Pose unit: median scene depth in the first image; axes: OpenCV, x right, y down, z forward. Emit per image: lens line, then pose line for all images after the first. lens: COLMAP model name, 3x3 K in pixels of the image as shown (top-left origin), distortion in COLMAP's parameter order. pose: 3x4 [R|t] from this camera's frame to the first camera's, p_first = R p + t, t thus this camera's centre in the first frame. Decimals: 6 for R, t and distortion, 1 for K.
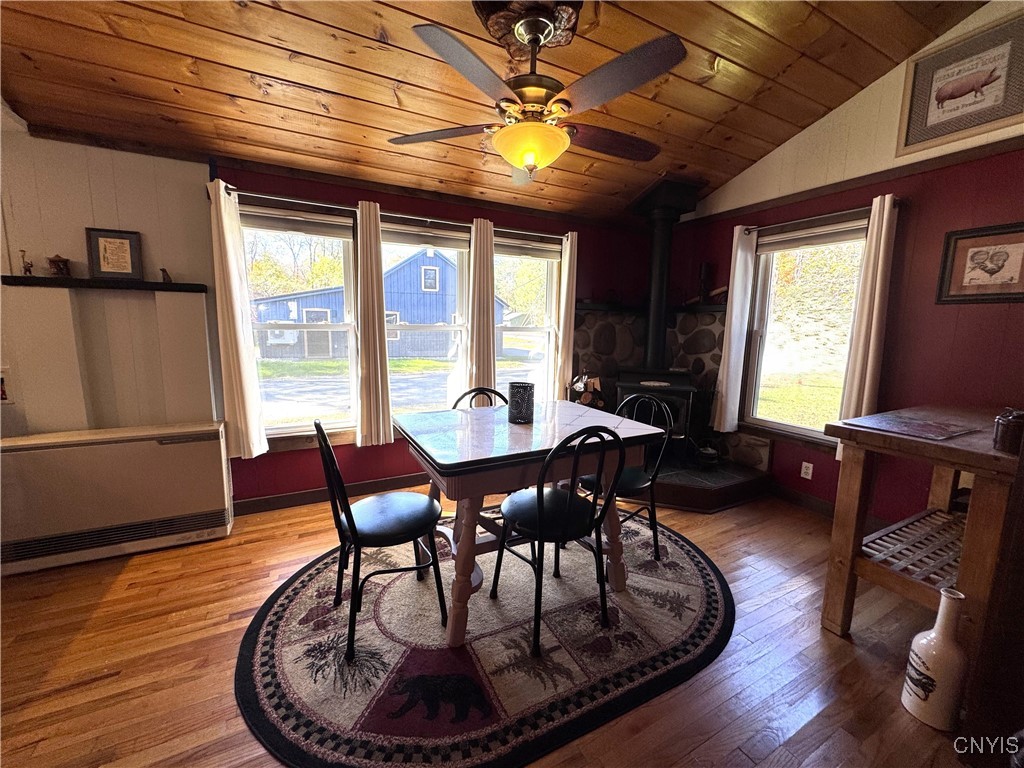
lens RADIAL K [[410.0, 0, 511.9], [0, 410.0, 379.5], [0, 0, 1]] dist [-0.001520, -0.000788]
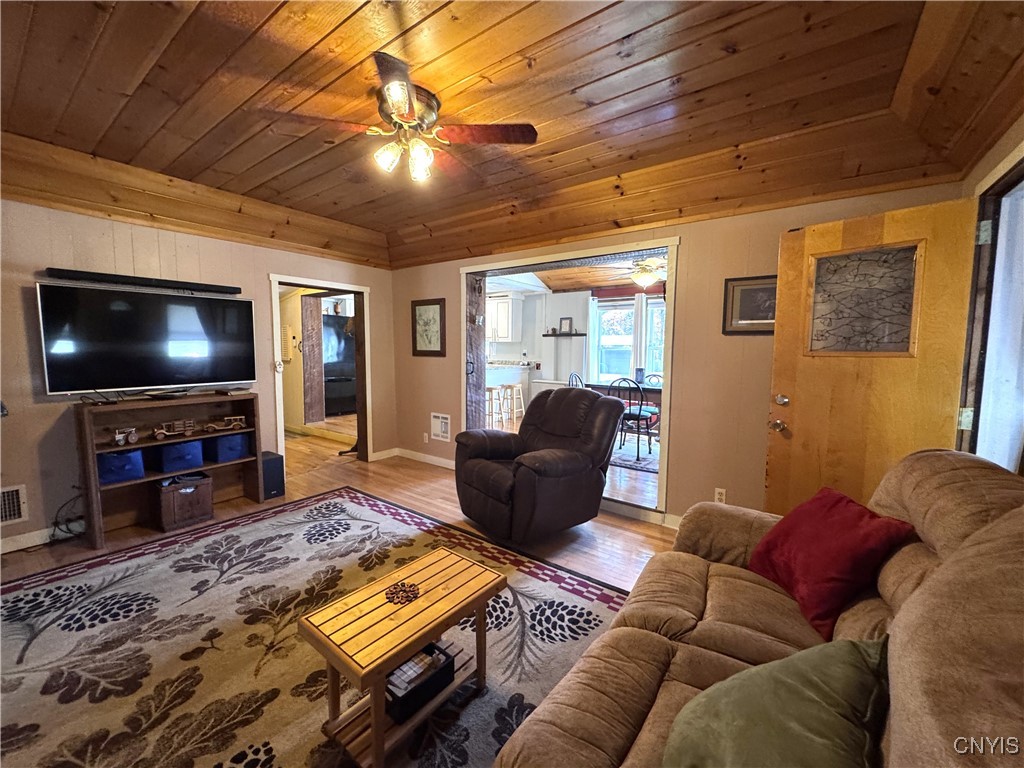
lens RADIAL K [[410.0, 0, 511.0], [0, 410.0, 386.7], [0, 0, 1]] dist [-0.001520, -0.000788]
pose [[0.442794, 0.074873, -0.893492, 1.703460], [-0.120979, 0.992384, 0.023205, 0.141259], [0.888424, 0.097819, 0.448479, -0.750758]]
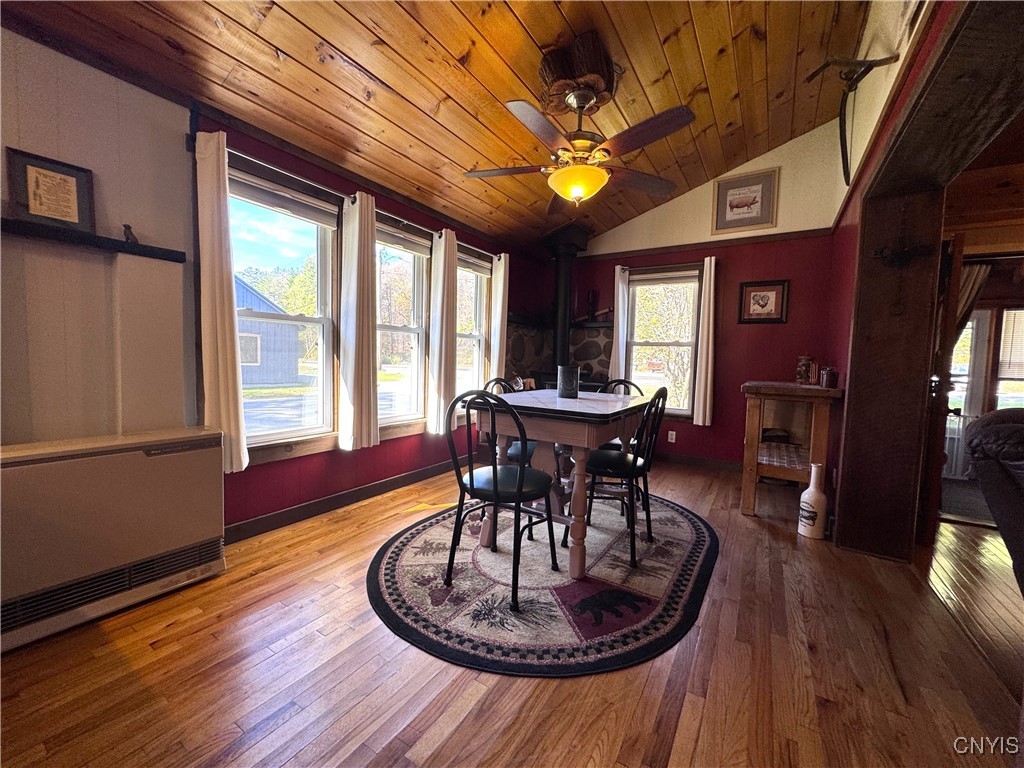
lens RADIAL K [[410.0, 0, 514.8], [0, 410.0, 377.5], [0, 0, 1]] dist [-0.001520, -0.000788]
pose [[0.863600, -0.015005, 0.503954, -0.633327], [0.052260, 0.996837, -0.059875, 0.093243], [-0.501461, 0.078045, 0.861653, 0.017571]]
